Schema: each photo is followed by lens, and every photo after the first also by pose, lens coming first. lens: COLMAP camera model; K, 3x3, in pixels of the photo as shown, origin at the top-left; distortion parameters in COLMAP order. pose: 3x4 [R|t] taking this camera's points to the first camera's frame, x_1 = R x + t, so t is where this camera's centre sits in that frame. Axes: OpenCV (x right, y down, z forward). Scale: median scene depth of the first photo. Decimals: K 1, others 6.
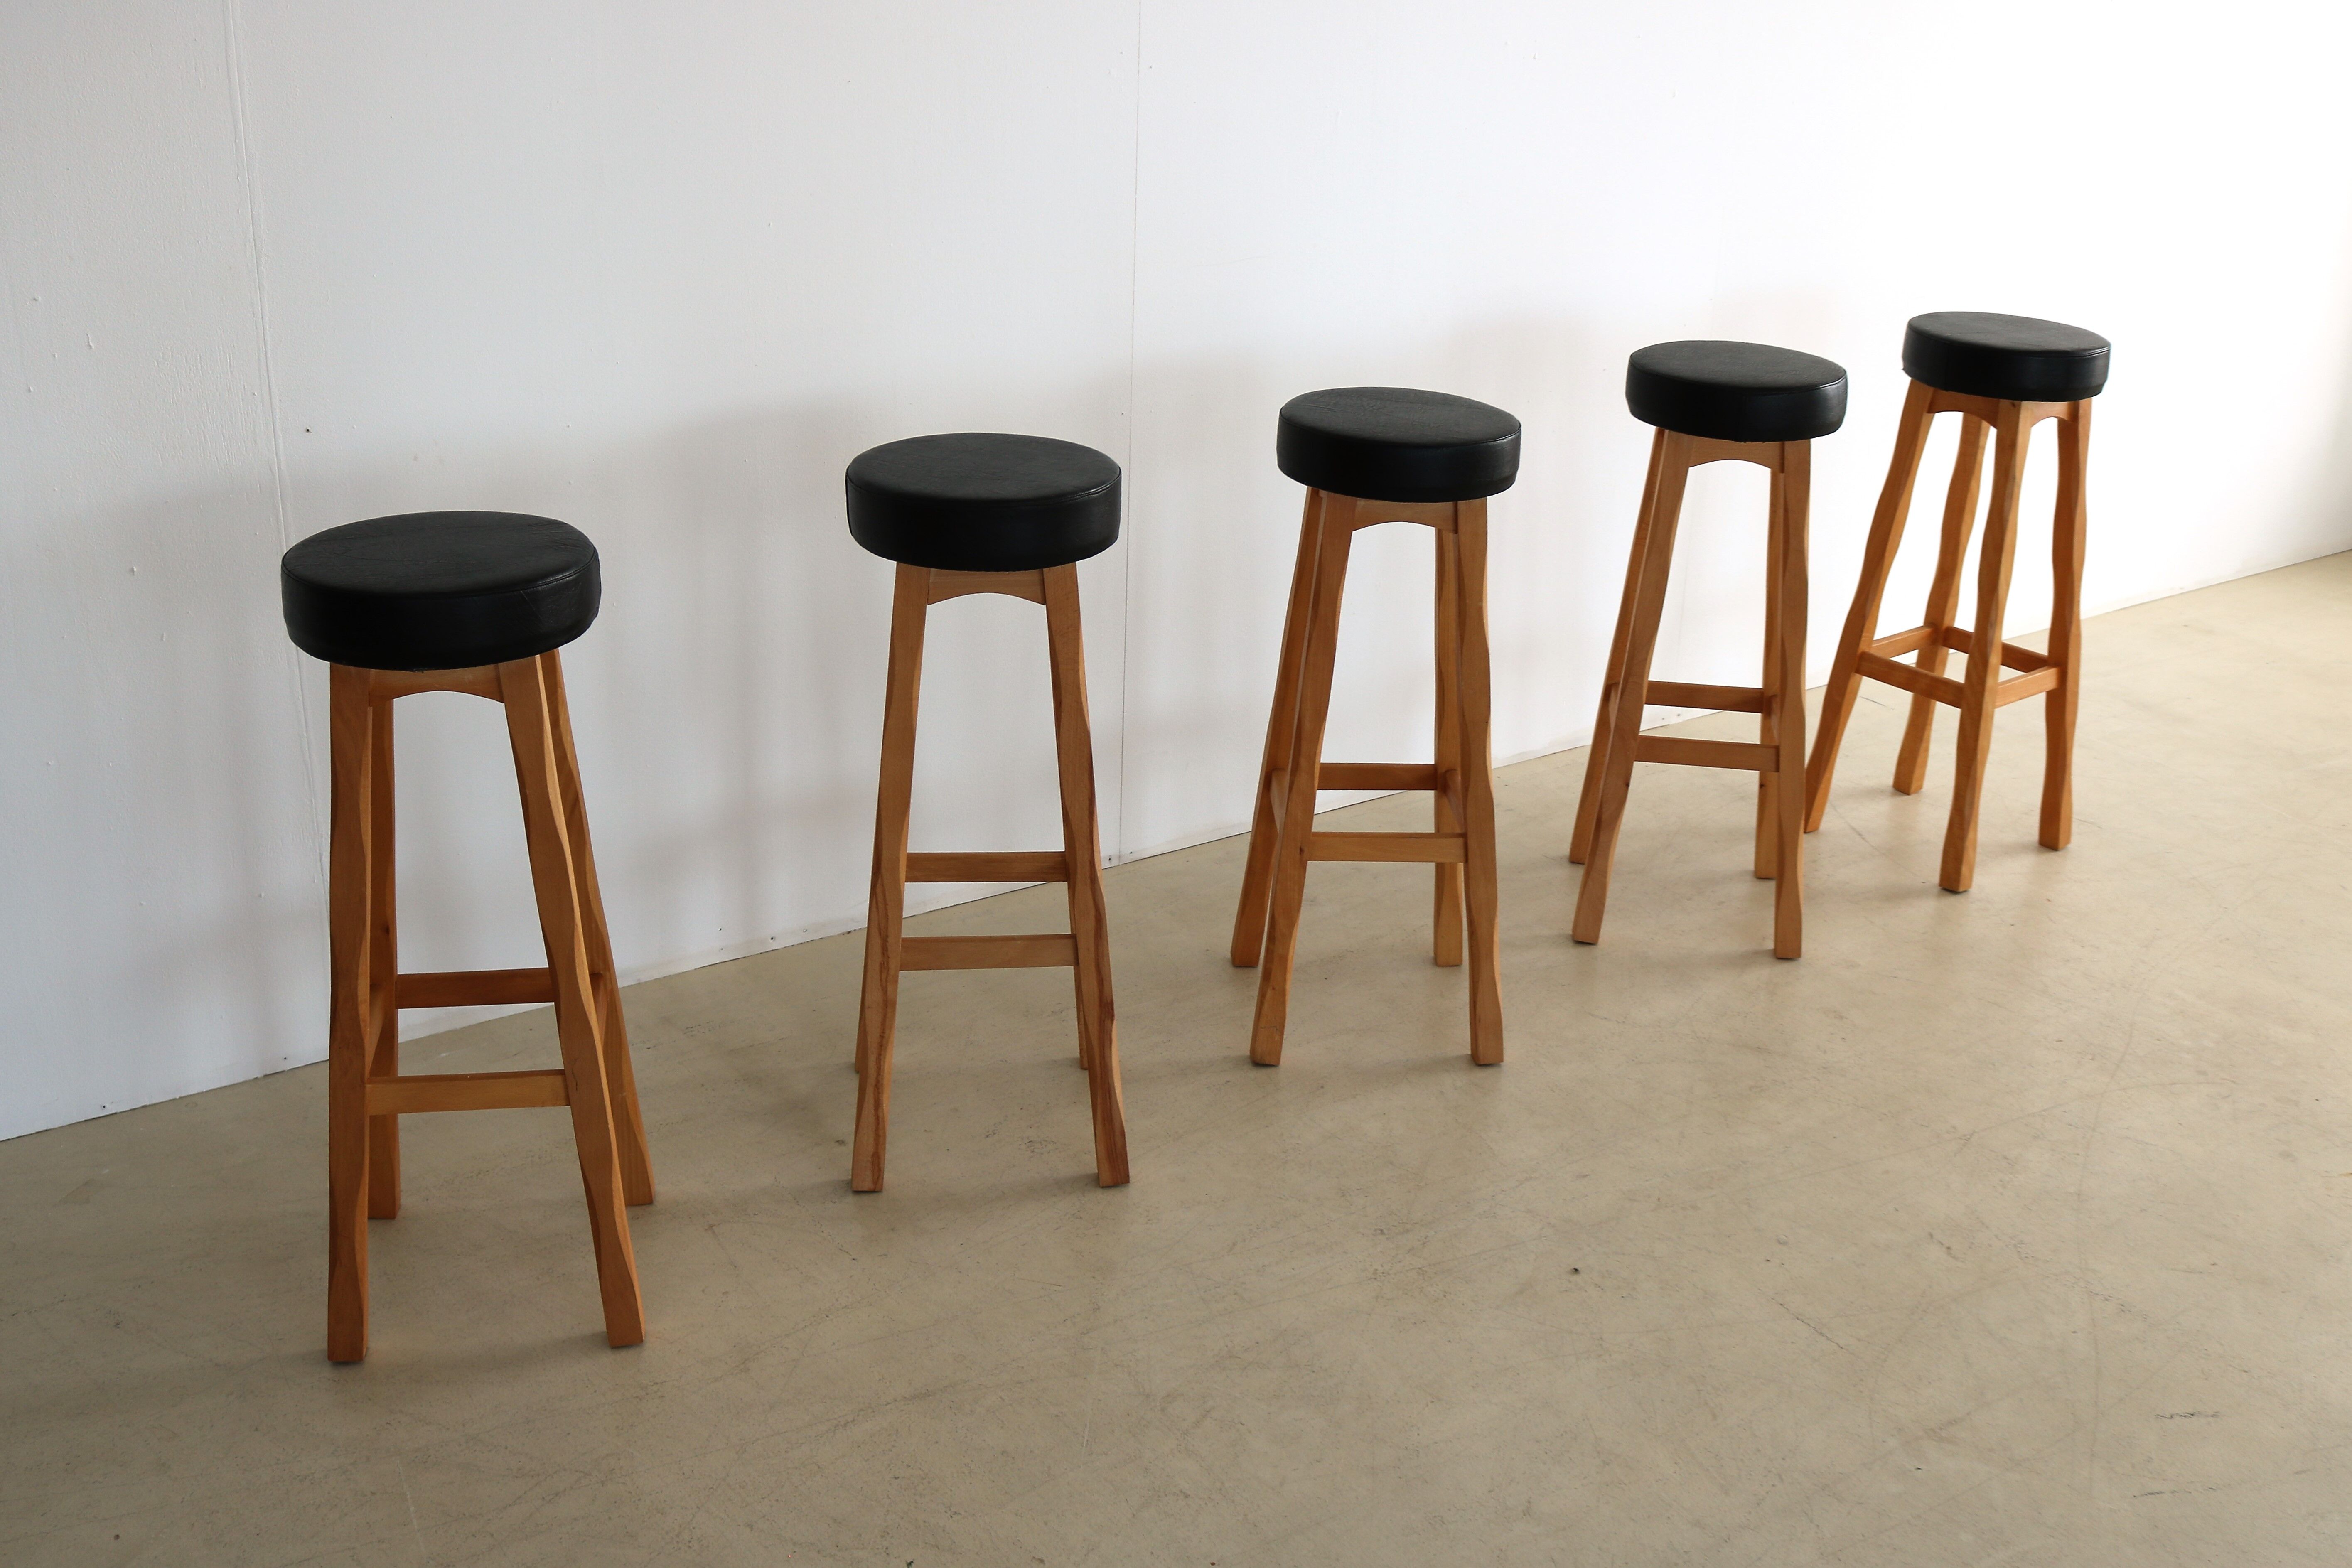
lens RADIAL K [[2415.9, 0, 1182.6], [0, 2415.9, 796.0], [0, 0, 1]] dist [-0.105674, 0.000000]
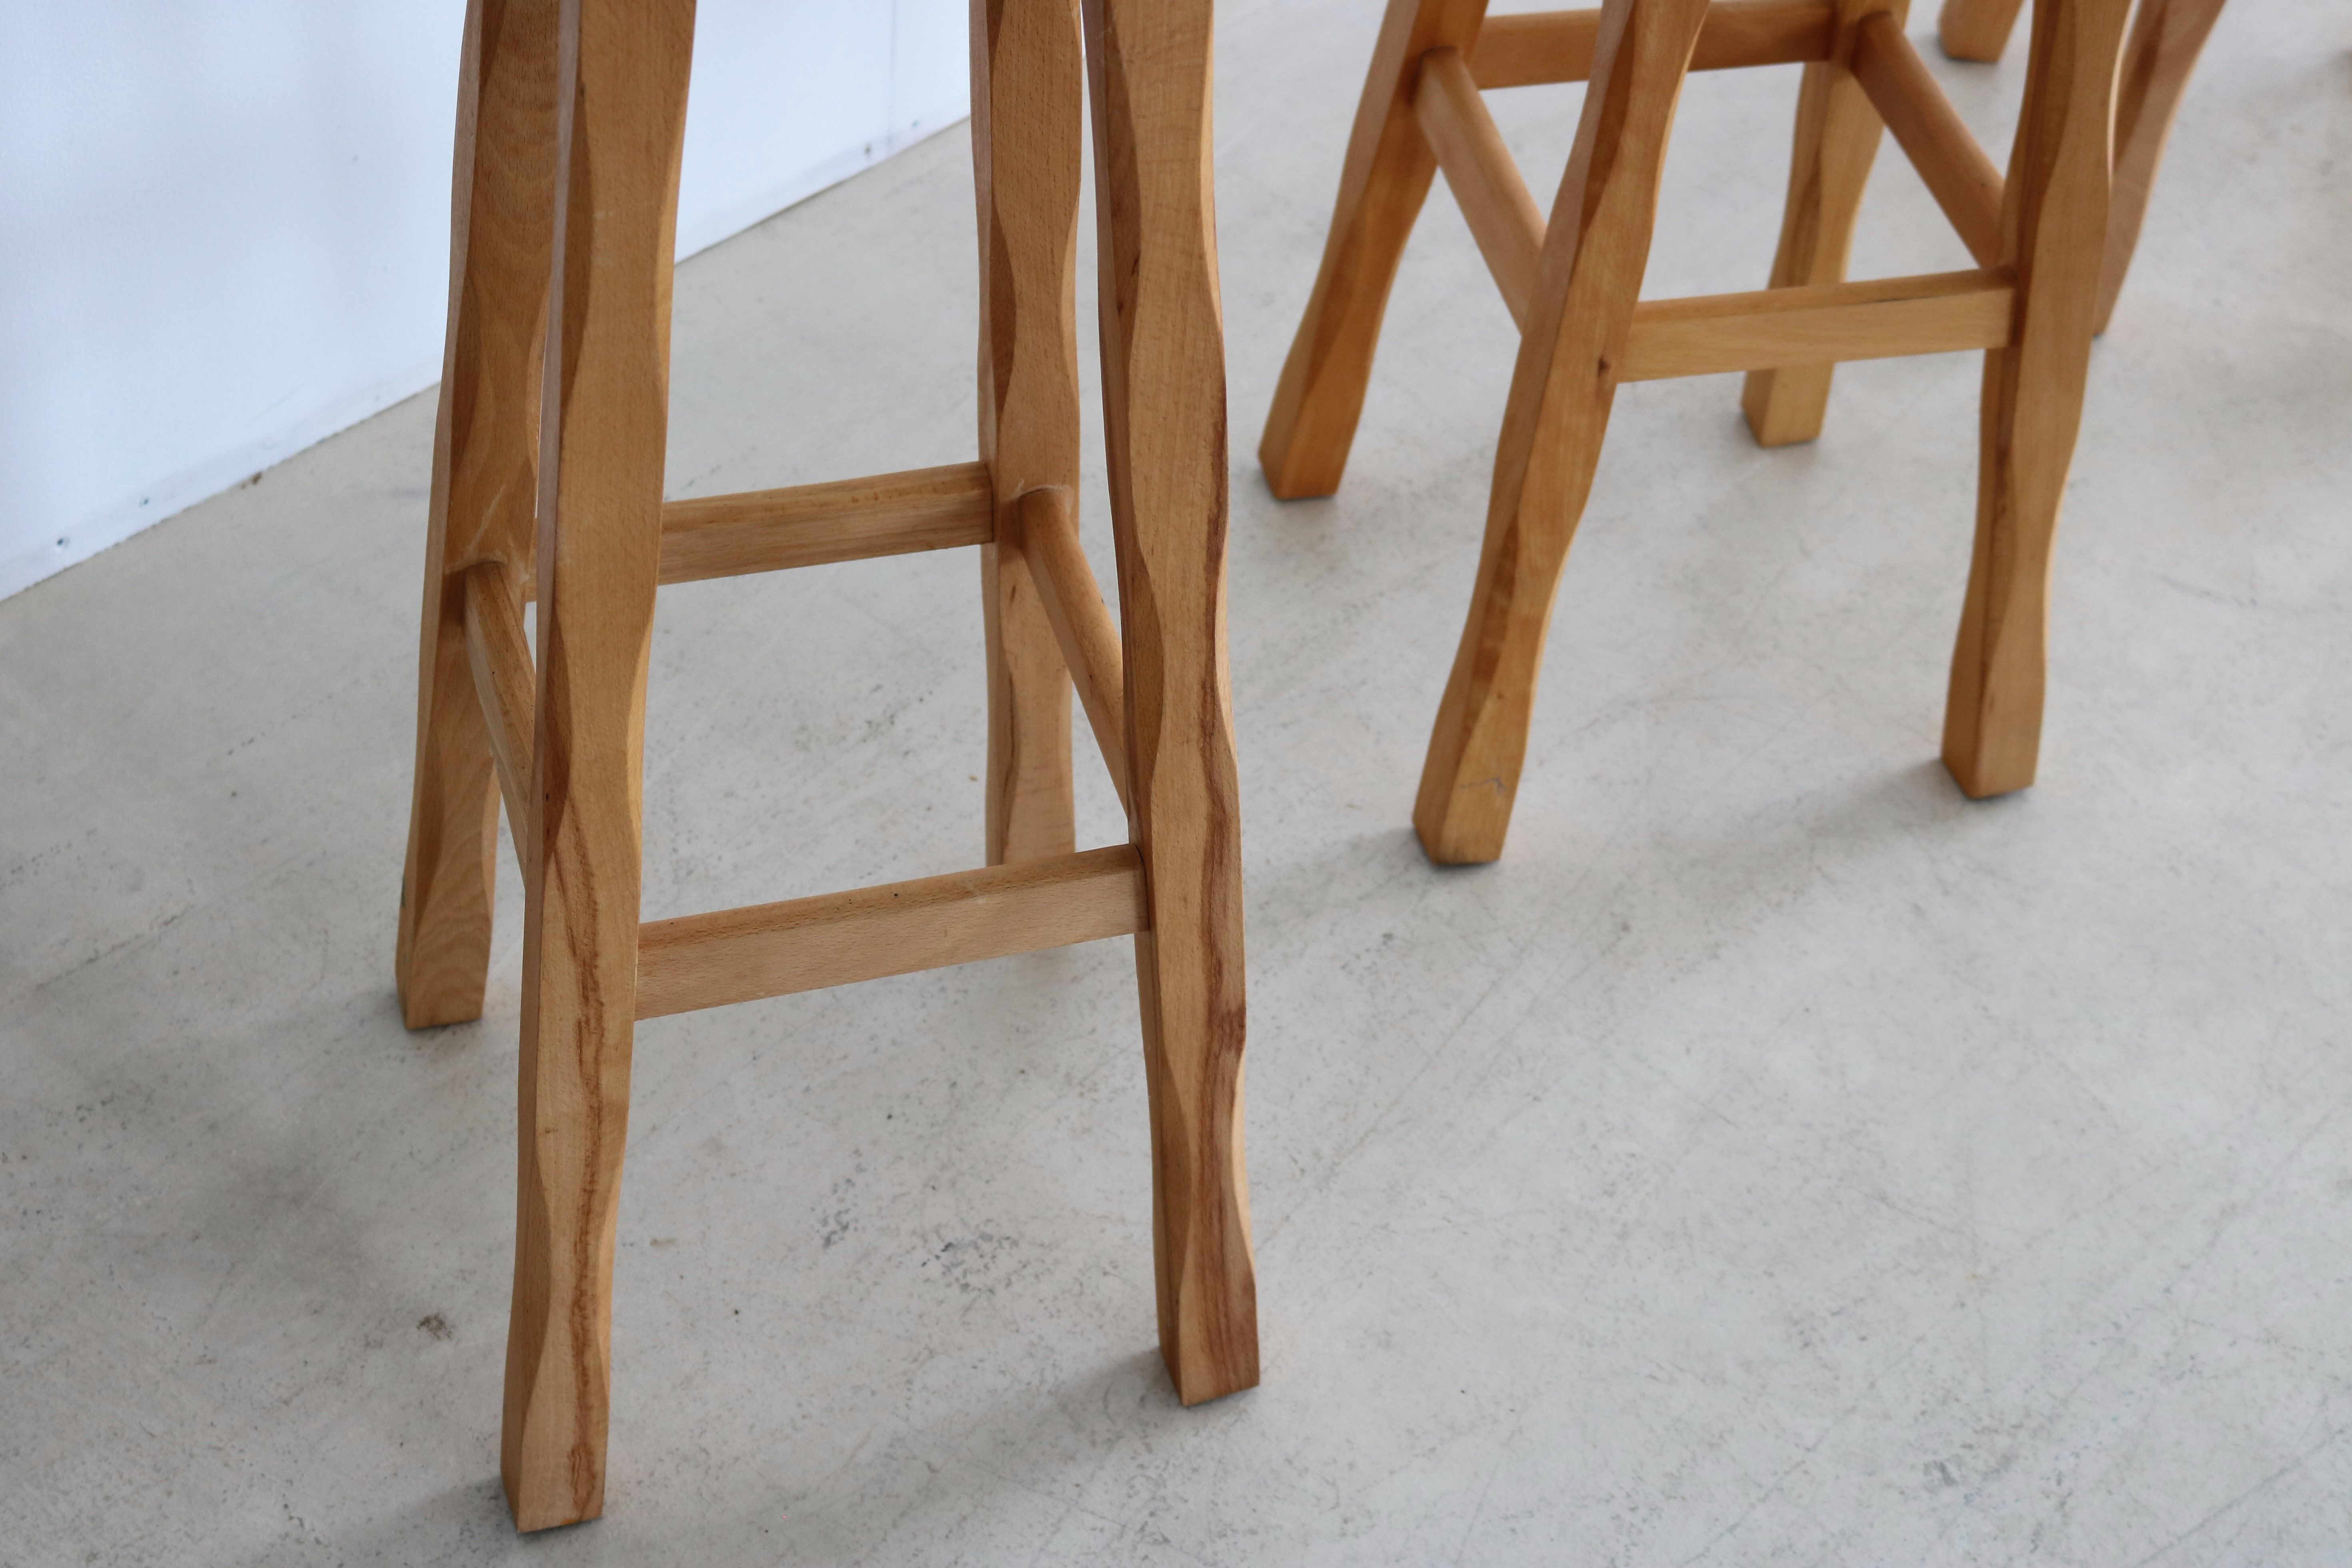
lens RADIAL K [[3813.5, 0, 1182.7], [0, 3813.5, 793.2], [0, 0, 1]] dist [-0.022769, 0.000000]
pose [[0.980496, -0.099752, 0.169344, -0.124130], [0.026545, 0.920945, 0.388786, -0.152340], [-0.194739, -0.376708, 0.905631, 0.504534]]
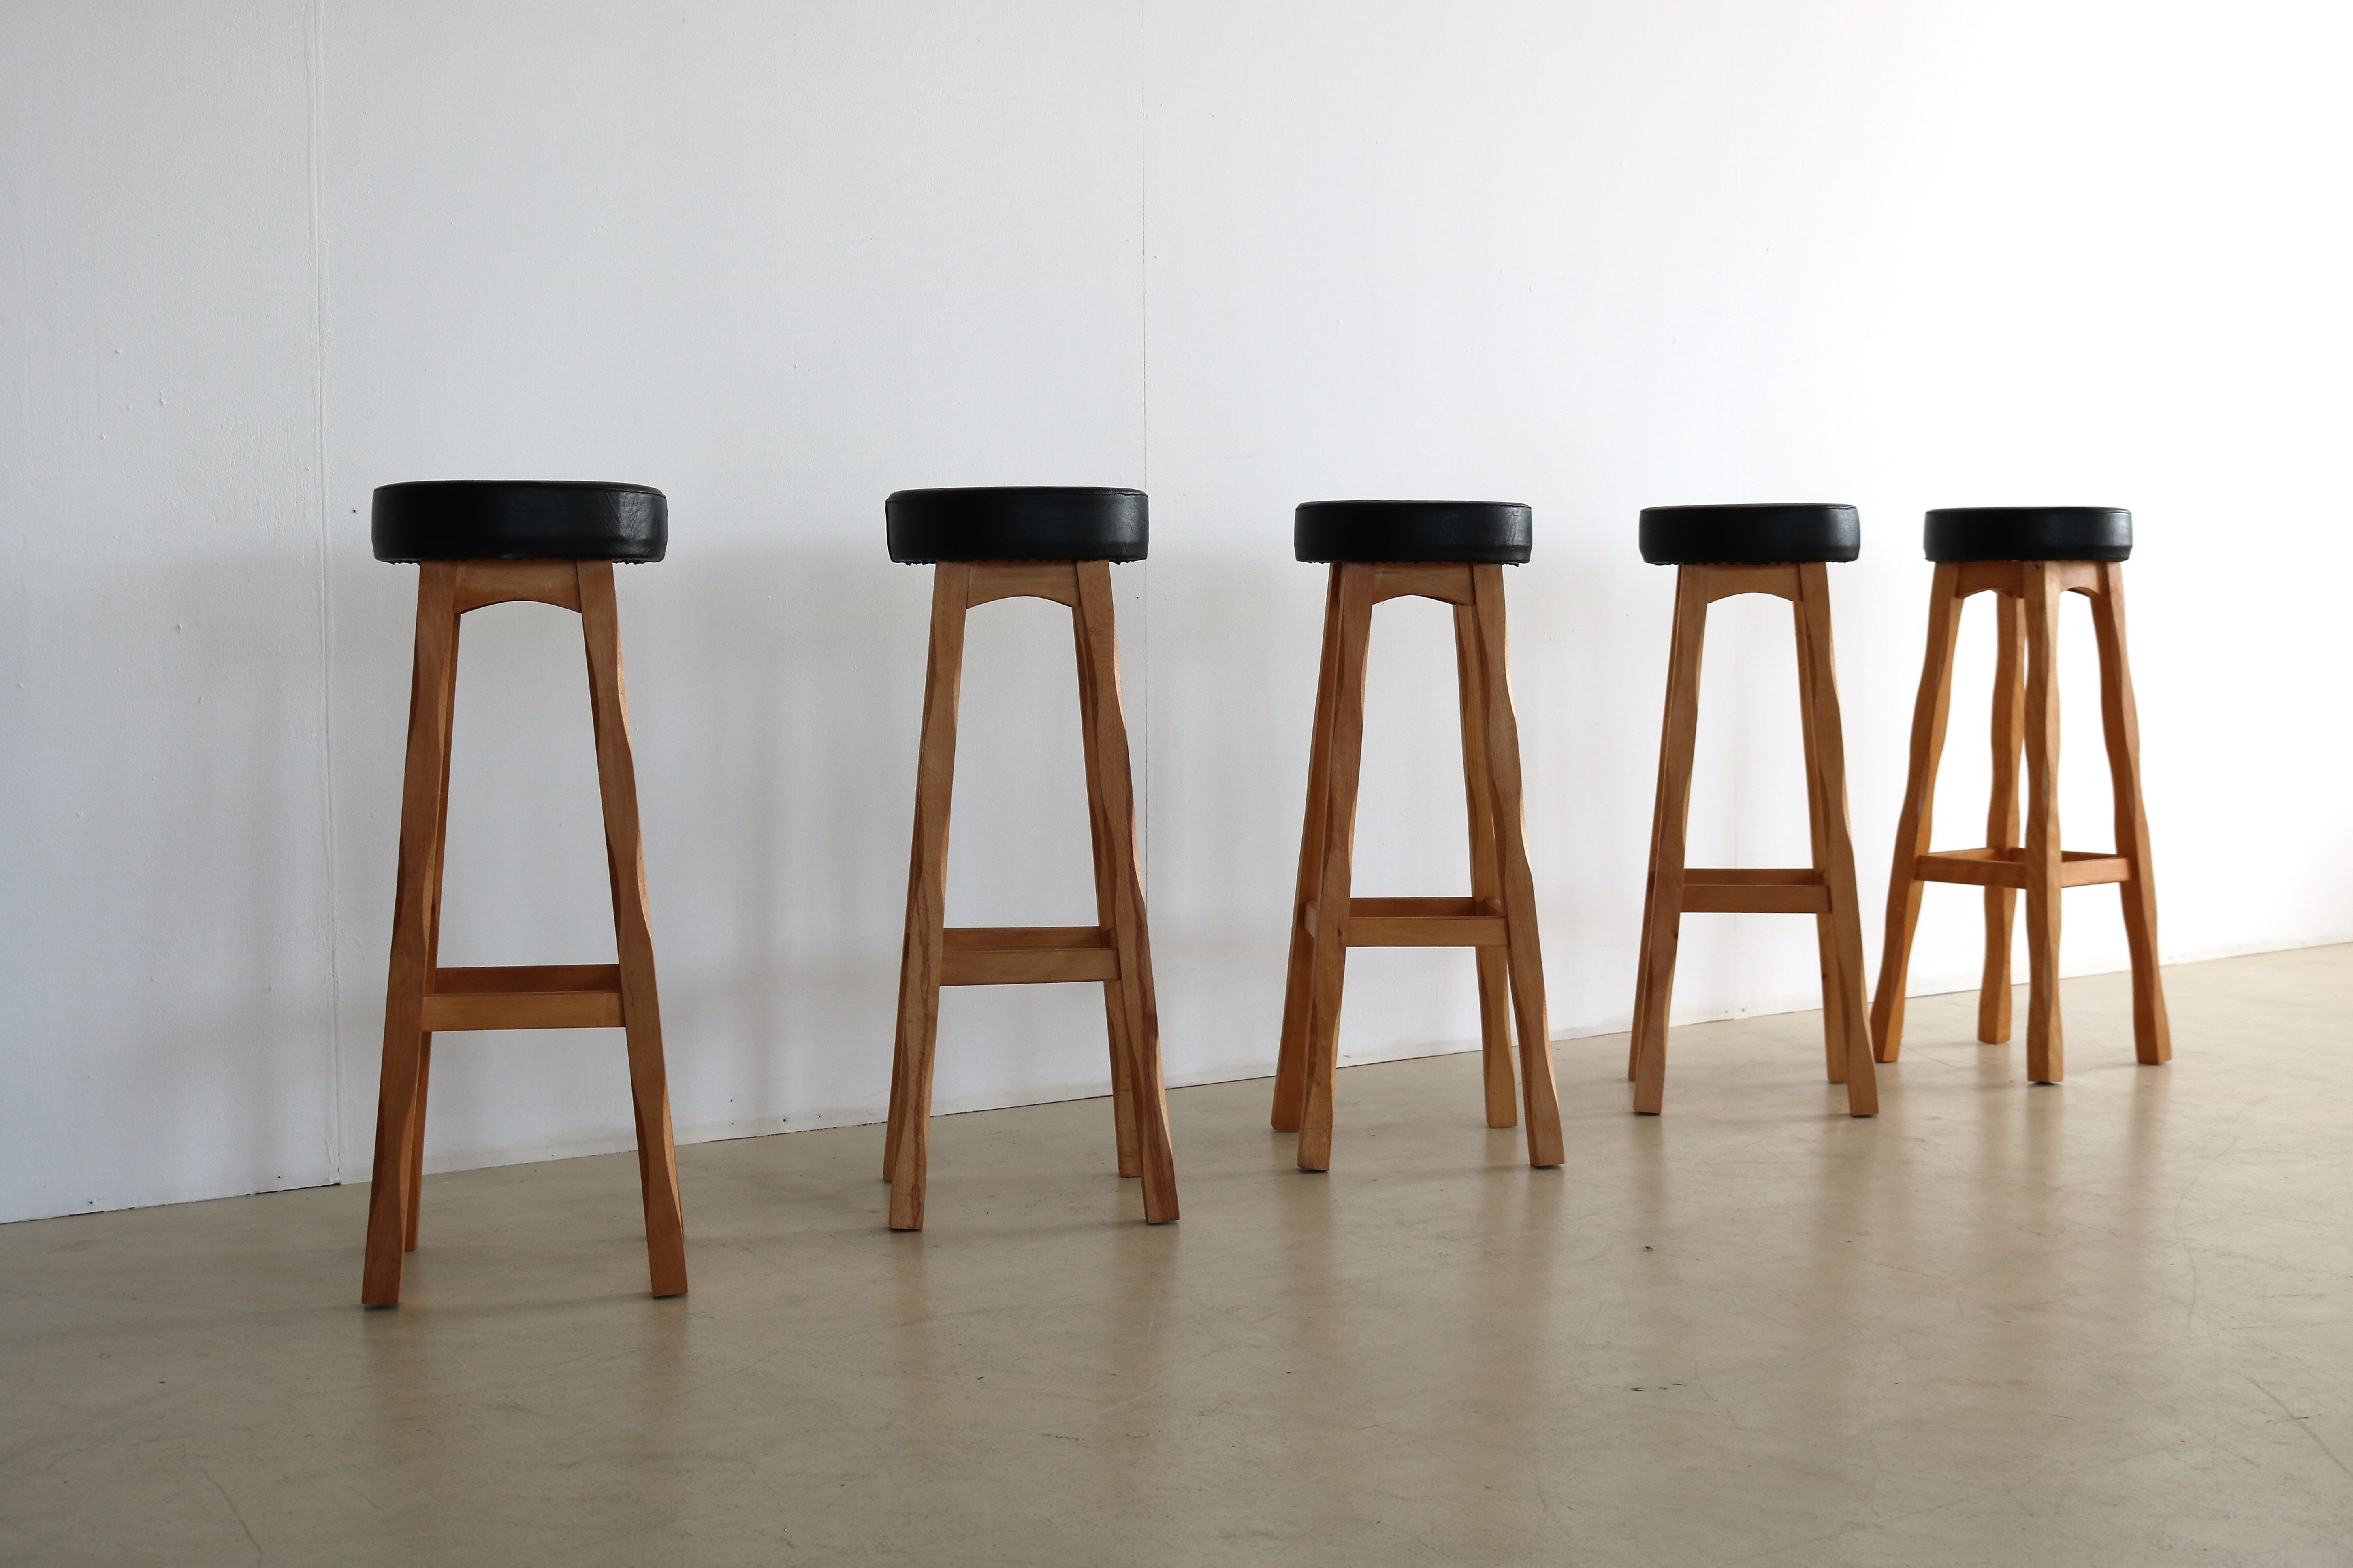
lens RADIAL K [[3061.5, 0, 1181.8], [0, 3061.5, 794.2], [0, 0, 1]] dist [-0.074905, 0.000000]
pose [[0.999284, -0.036222, 0.010905, -0.028139], [0.037810, 0.947491, -0.317540, 0.386789], [0.001170, 0.317725, 0.948182, -0.207732]]
